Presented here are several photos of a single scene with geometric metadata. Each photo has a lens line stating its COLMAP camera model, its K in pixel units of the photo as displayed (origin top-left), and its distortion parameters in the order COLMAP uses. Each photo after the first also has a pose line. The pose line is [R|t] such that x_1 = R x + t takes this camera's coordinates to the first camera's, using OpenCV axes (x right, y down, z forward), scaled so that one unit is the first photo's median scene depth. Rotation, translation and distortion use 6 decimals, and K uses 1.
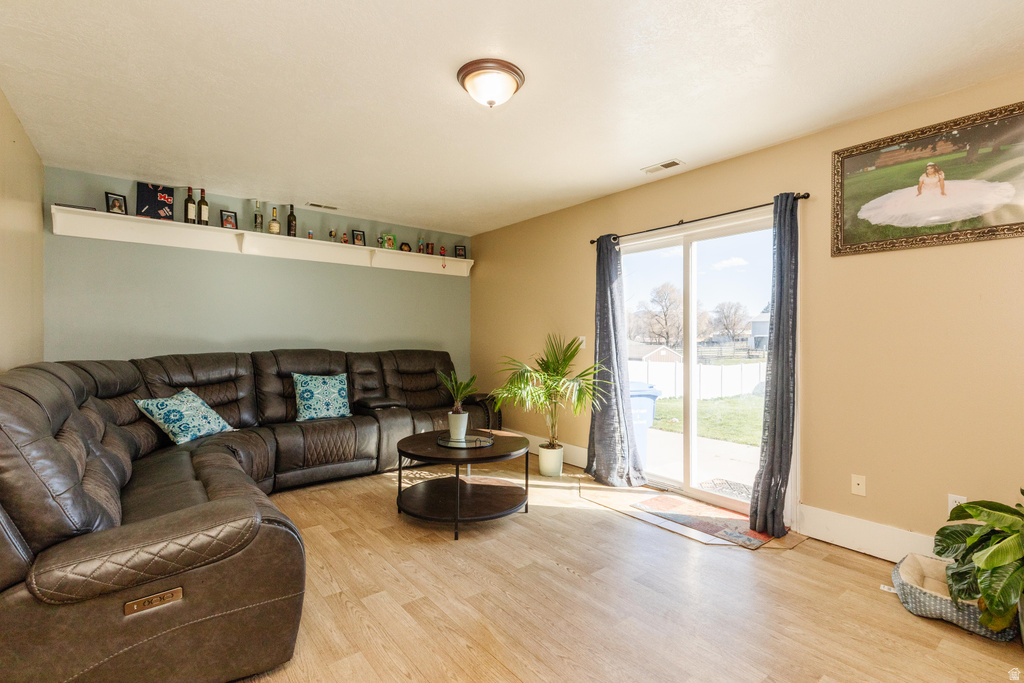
lens RADIAL K [[465.5, 0, 512.1], [0, 465.5, 336.4], [0, 0, 1]] dist [0.001005, 0.000113]
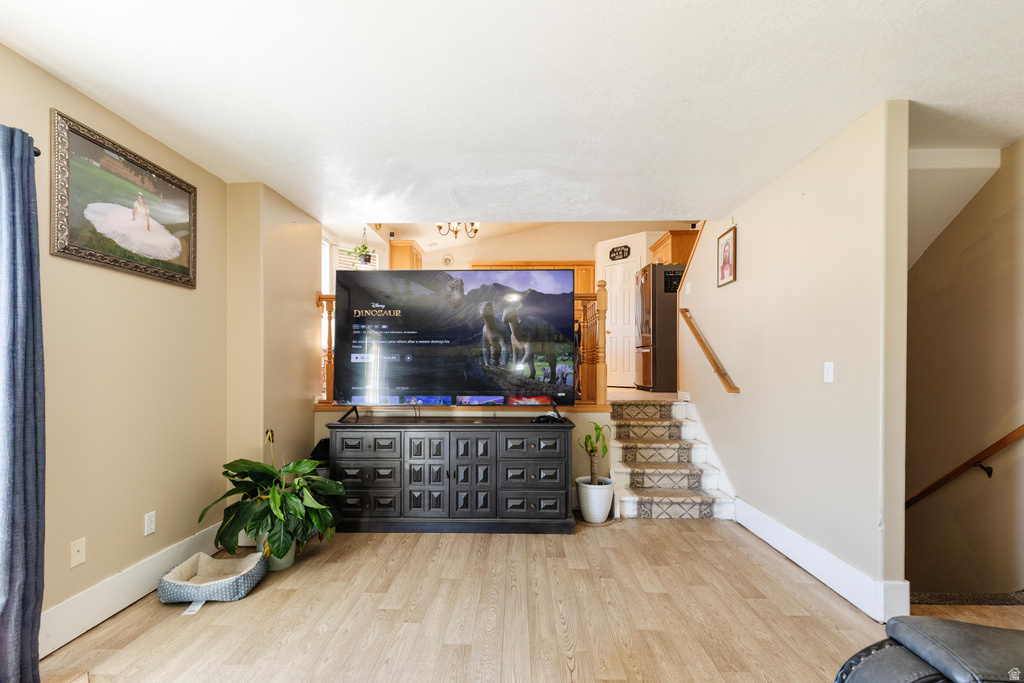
lens RADIAL K [[465.3, 0, 513.3], [0, 465.3, 366.4], [0, 0, 1]] dist [-0.000316, -0.000038]
pose [[-0.766354, -0.001510, 0.642416, -0.237316], [-0.006711, 0.999961, -0.005655, 0.002216], [-0.642383, -0.008645, -0.766335, 0.804948]]
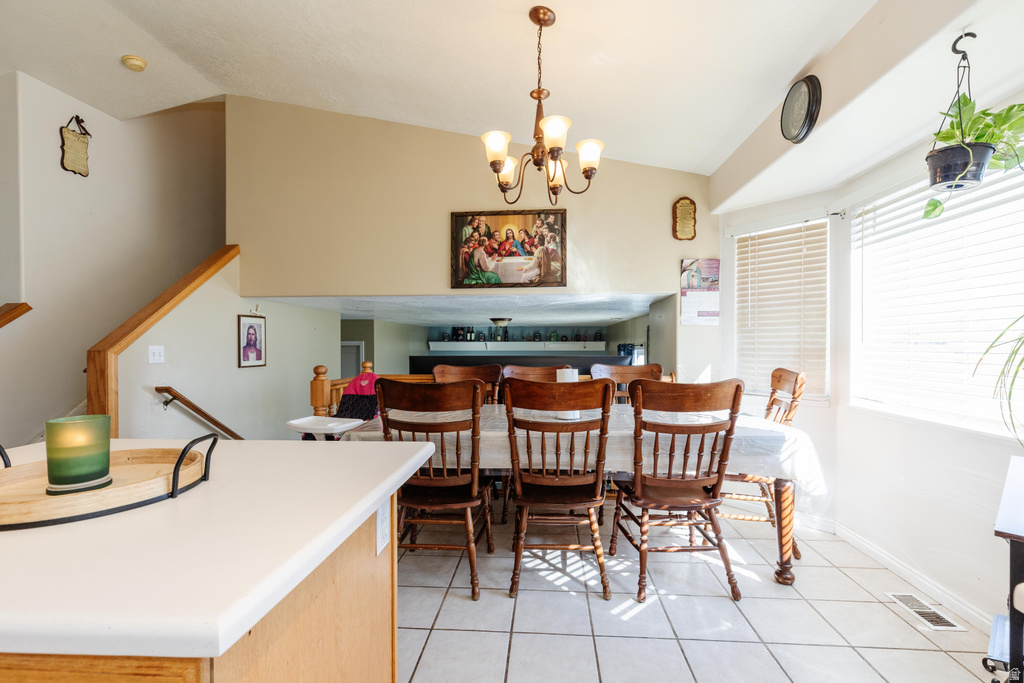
lens RADIAL K [[475.0, 0, 518.5], [0, 475.0, 342.9], [0, 0, 1]] dist [0.000121, -0.000209]
pose [[0.734818, -0.002724, -0.678259, 1.228518], [0.007259, 0.999966, 0.003849, -0.245173], [0.678226, -0.007751, 0.734813, -0.679820]]
